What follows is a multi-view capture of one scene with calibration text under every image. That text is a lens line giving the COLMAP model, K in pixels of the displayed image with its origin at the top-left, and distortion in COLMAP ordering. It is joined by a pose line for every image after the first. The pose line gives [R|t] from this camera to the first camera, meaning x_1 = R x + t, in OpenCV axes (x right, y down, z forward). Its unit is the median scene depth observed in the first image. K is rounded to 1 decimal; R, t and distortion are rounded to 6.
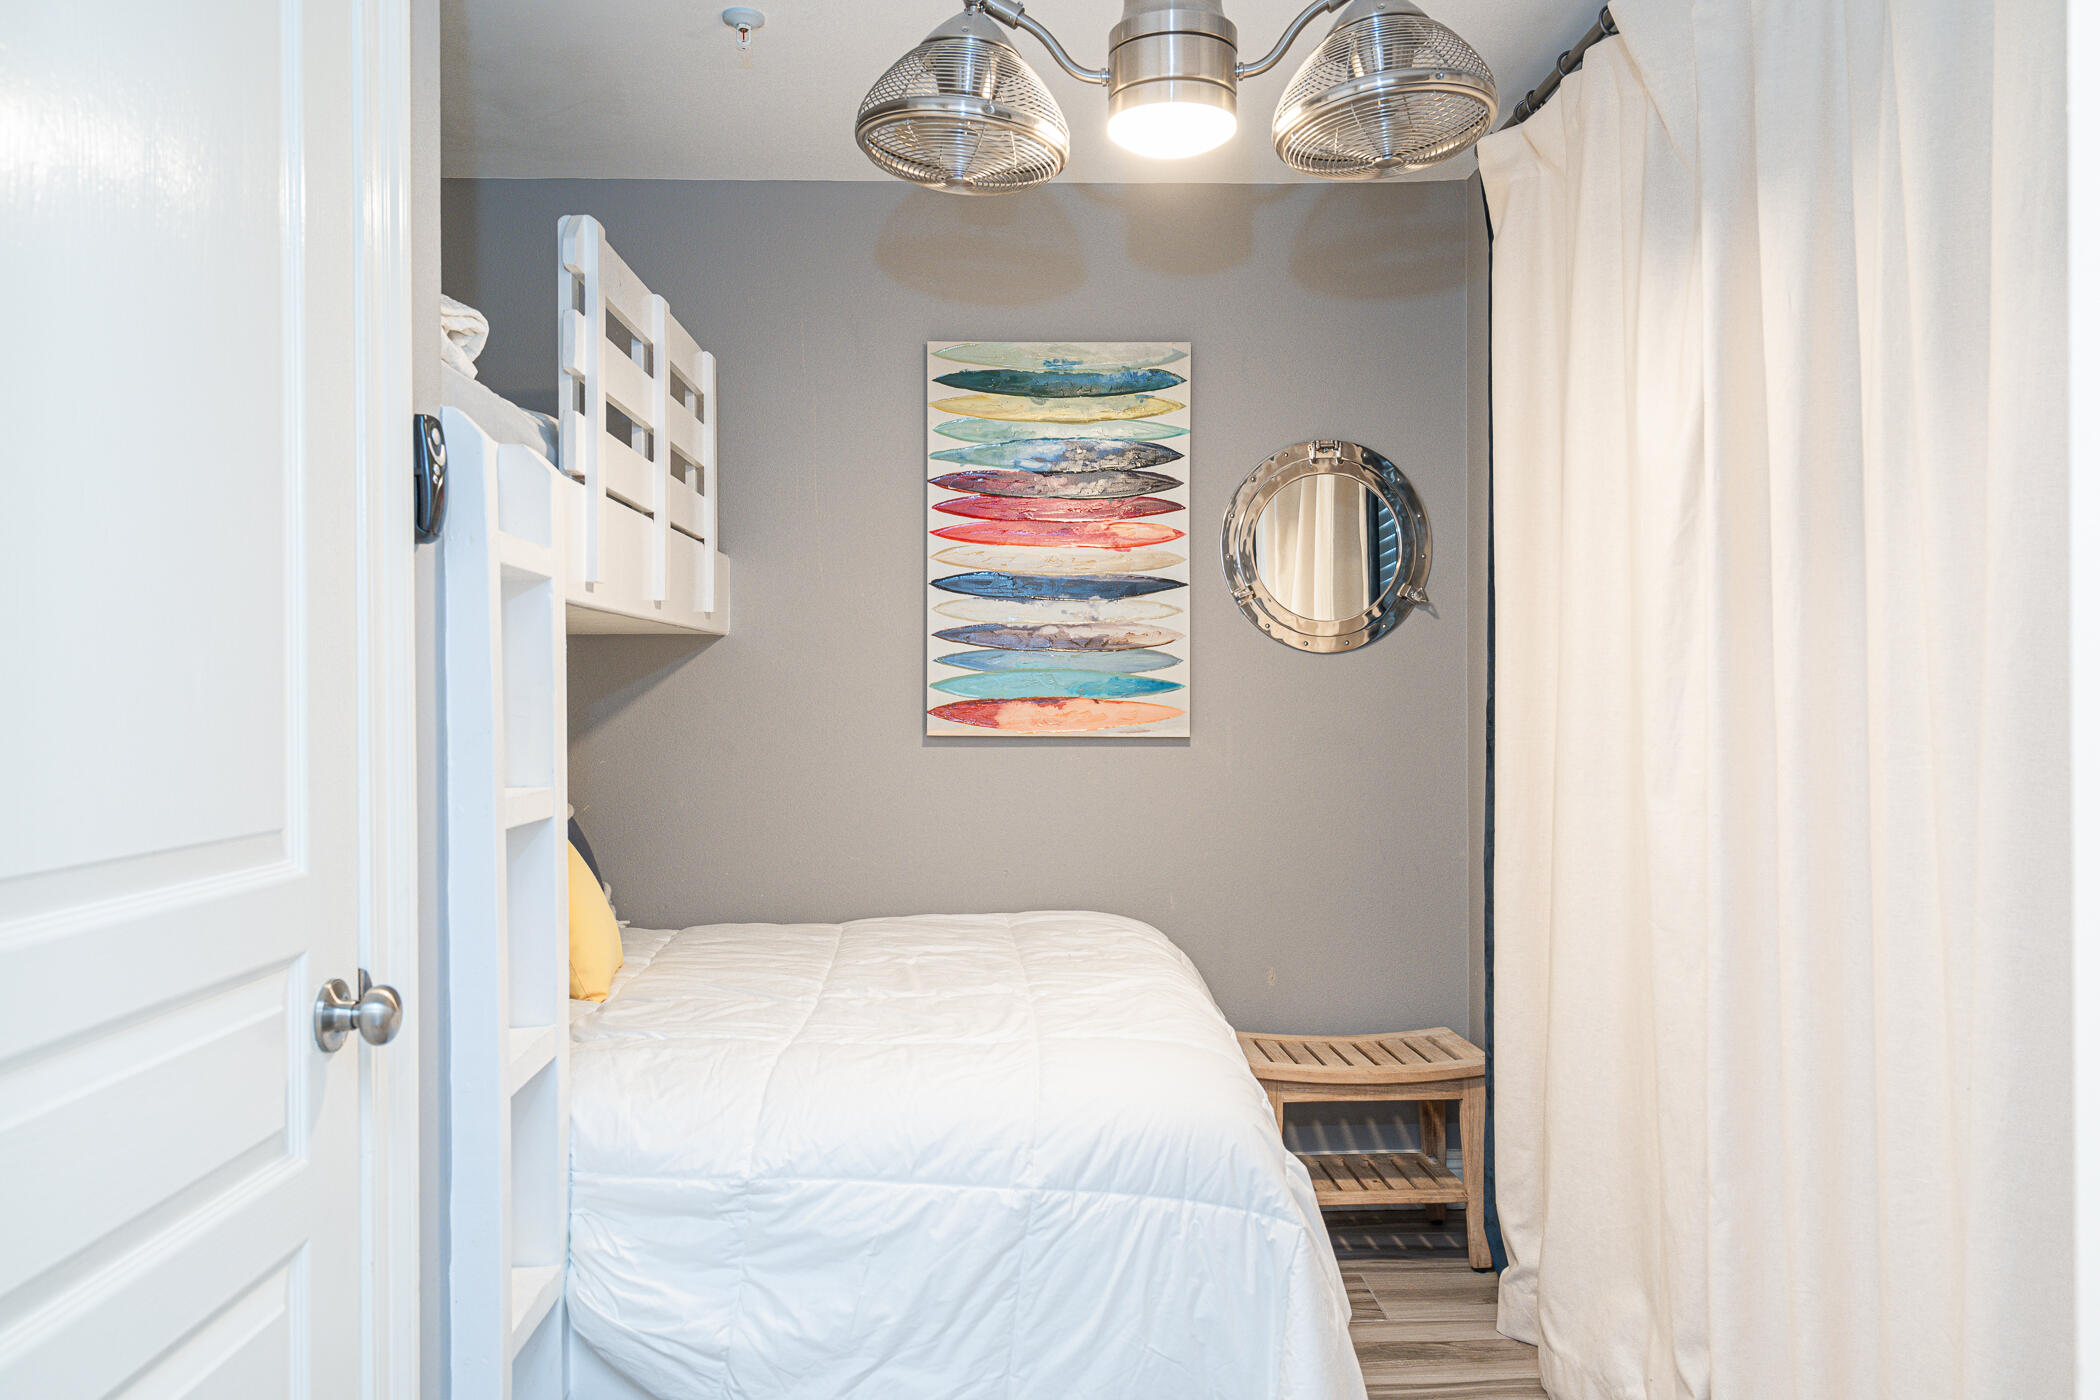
lens RADIAL K [[1545.2, 0, 1049.7], [0, 1545.2, 698.3], [0, 0, 1]] dist [0.003914, -0.004605]
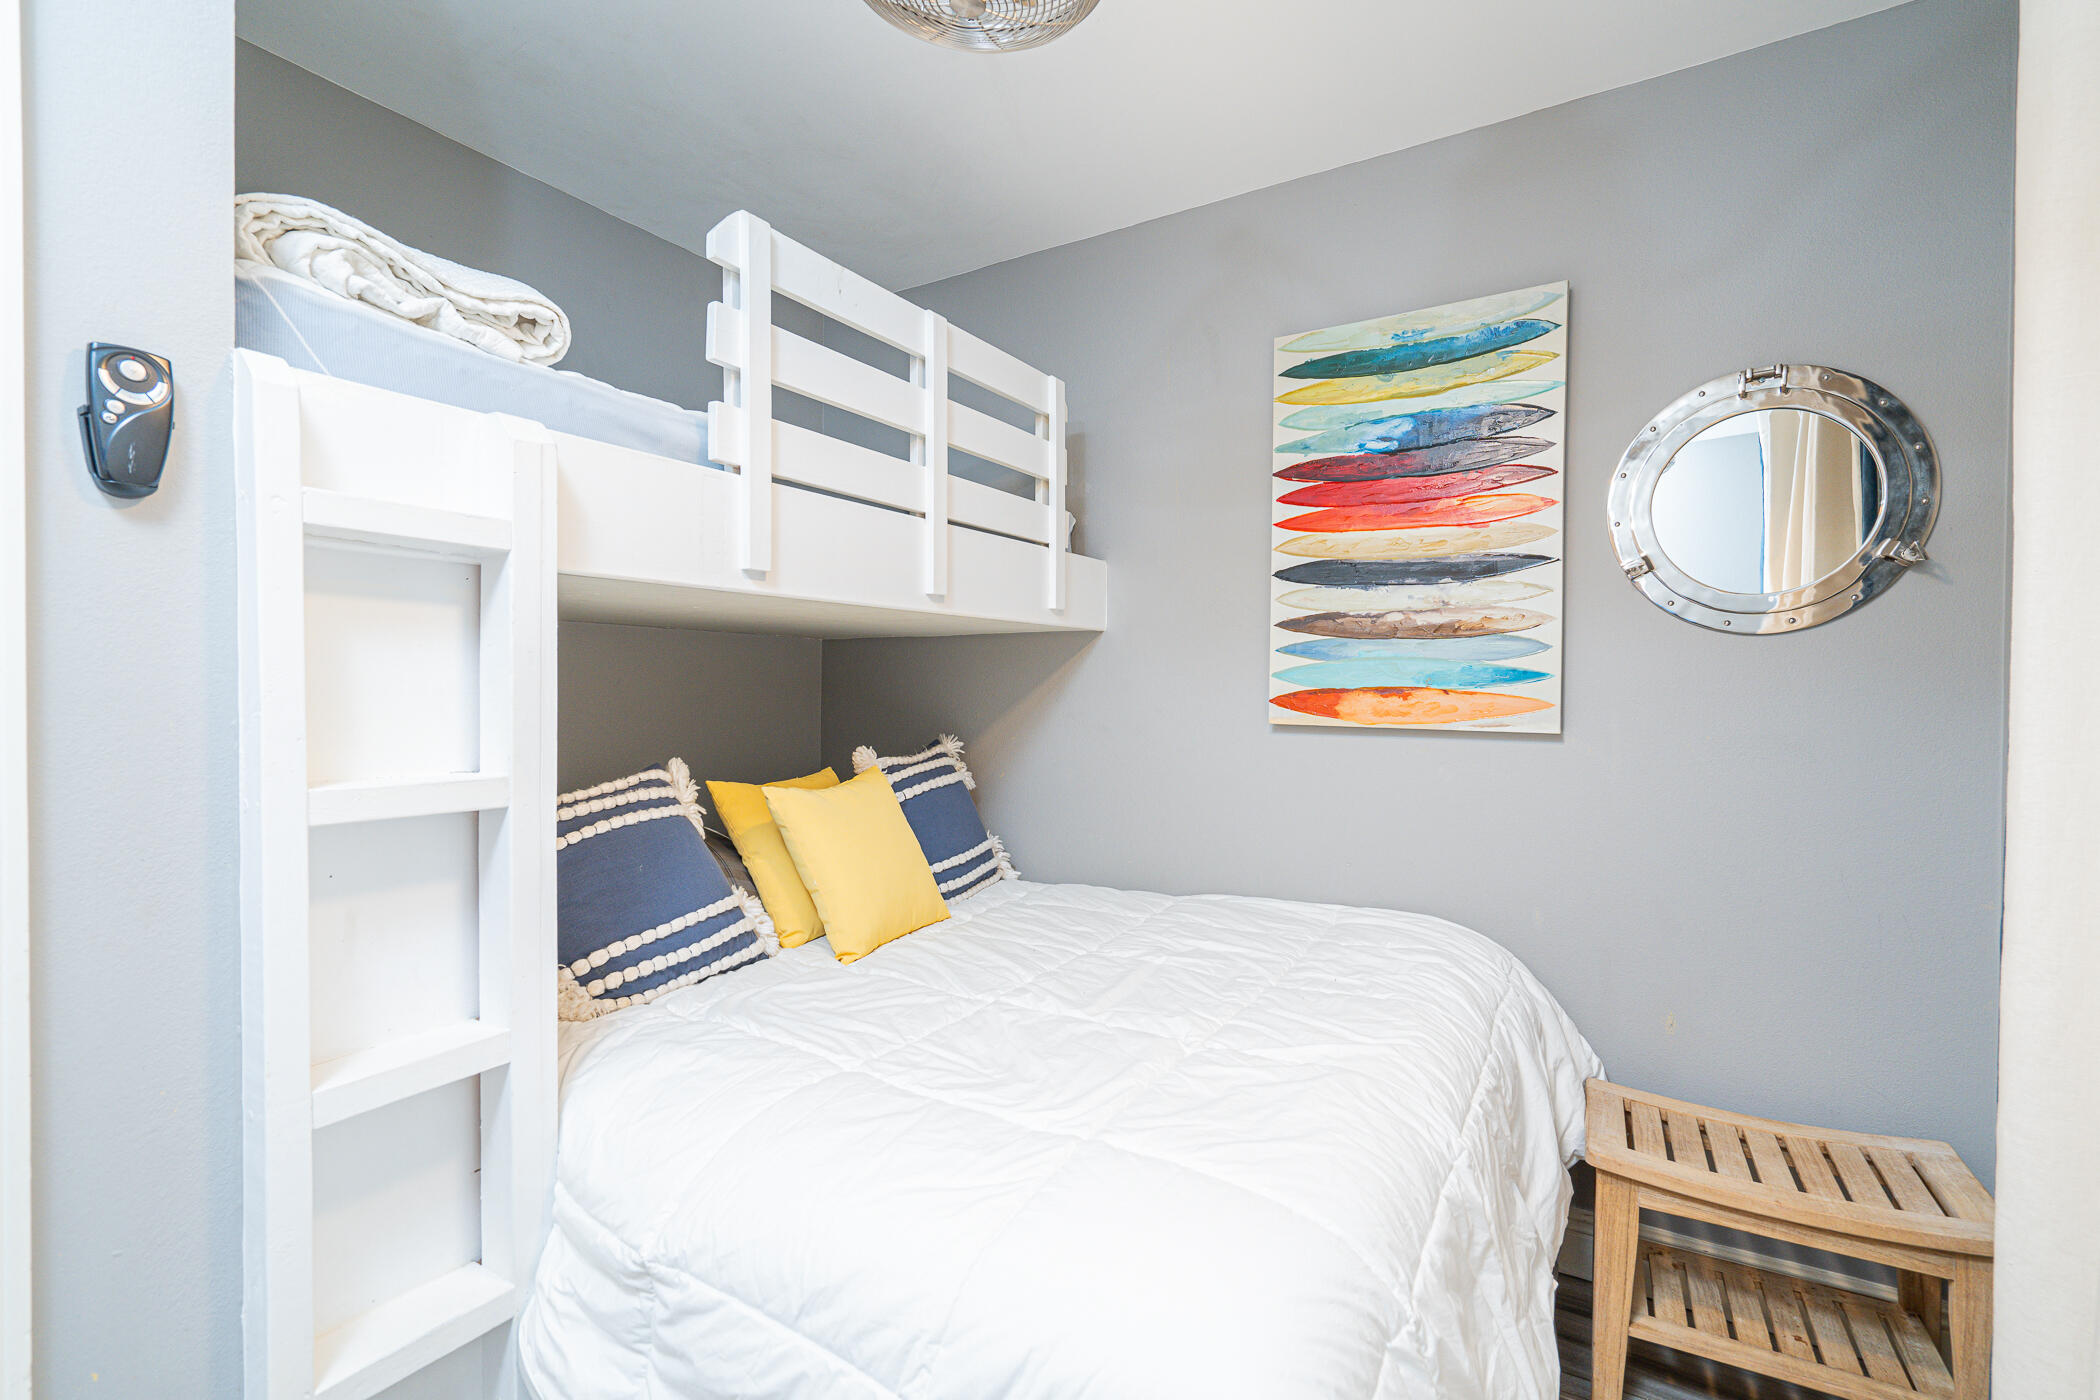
lens RADIAL K [[947.9, 0, 1050.5], [0, 947.9, 700.3], [0, 0, 1]] dist [-0.004586, 0.001872]
pose [[0.831322, 0.014626, -0.555599, 0.149255], [-0.008139, 0.999867, 0.014143, 0.000845], [0.555731, -0.007236, 0.831330, 0.395410]]
